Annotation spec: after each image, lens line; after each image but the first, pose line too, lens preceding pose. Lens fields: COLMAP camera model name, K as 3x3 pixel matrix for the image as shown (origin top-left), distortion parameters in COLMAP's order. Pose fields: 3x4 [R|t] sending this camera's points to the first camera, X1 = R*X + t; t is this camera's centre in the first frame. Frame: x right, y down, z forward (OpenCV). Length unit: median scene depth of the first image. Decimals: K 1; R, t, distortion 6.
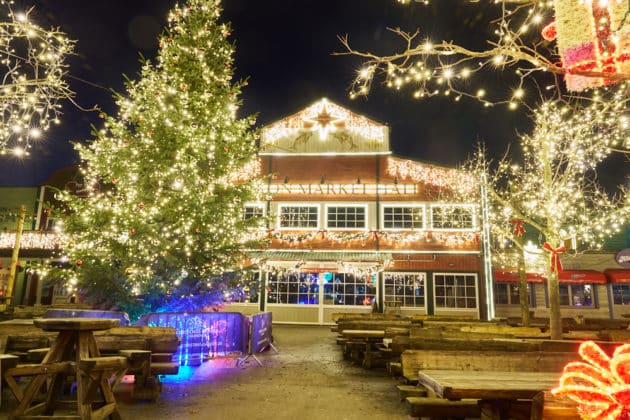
lens RADIAL K [[433.0, 0, 316.6], [0, 433.0, 212.7], [0, 0, 1]] dist [0.008179, -0.009156]
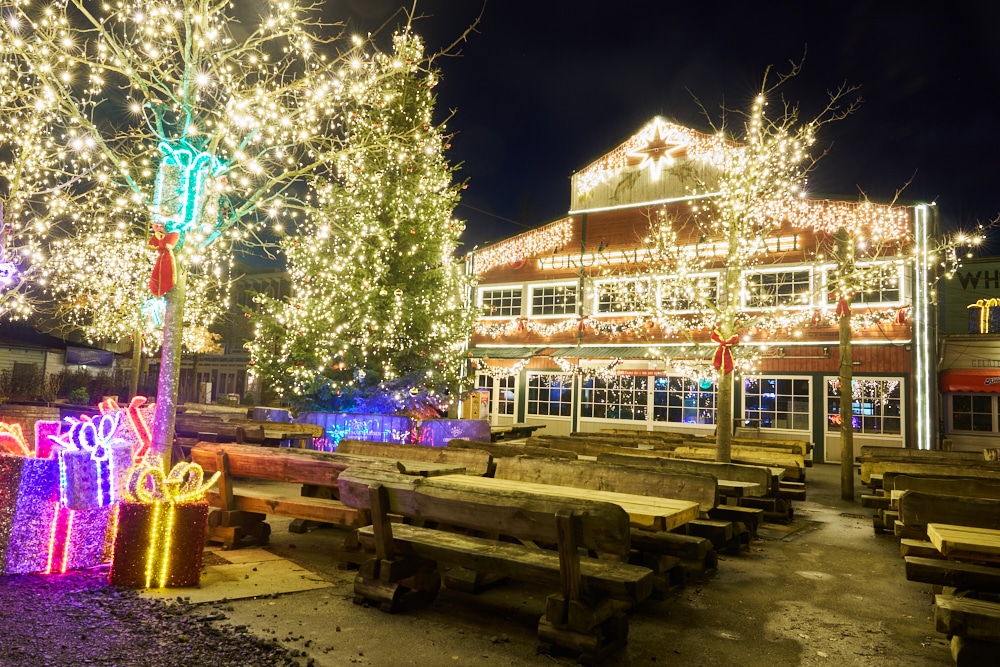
lens RADIAL K [[687.3, 0, 500.5], [0, 687.3, 333.3], [0, 0, 1]] dist [0.008179, -0.009156]
pose [[0.875961, -0.027939, -0.481572, 0.324258], [0.063437, 0.996323, 0.057585, -0.008275], [0.478192, -0.080992, 0.874513, -0.075441]]
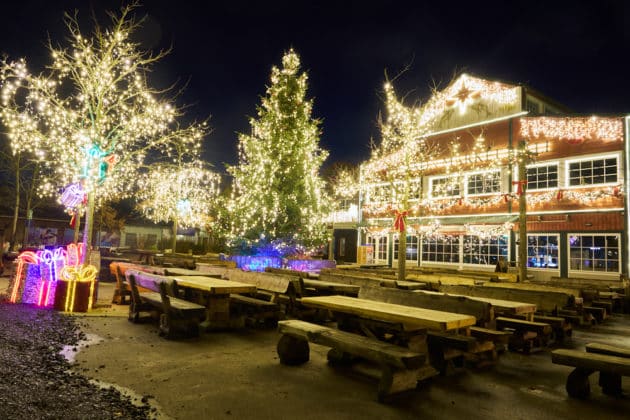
lens RADIAL K [[433.0, 0, 315.0], [0, 433.0, 209.9], [0, 0, 1]] dist [0.008179, -0.009156]
pose [[0.684393, -0.057486, -0.726844, 0.557172], [0.109804, 0.993644, 0.024804, 0.003698], [0.720798, -0.096786, 0.686355, -0.039908]]
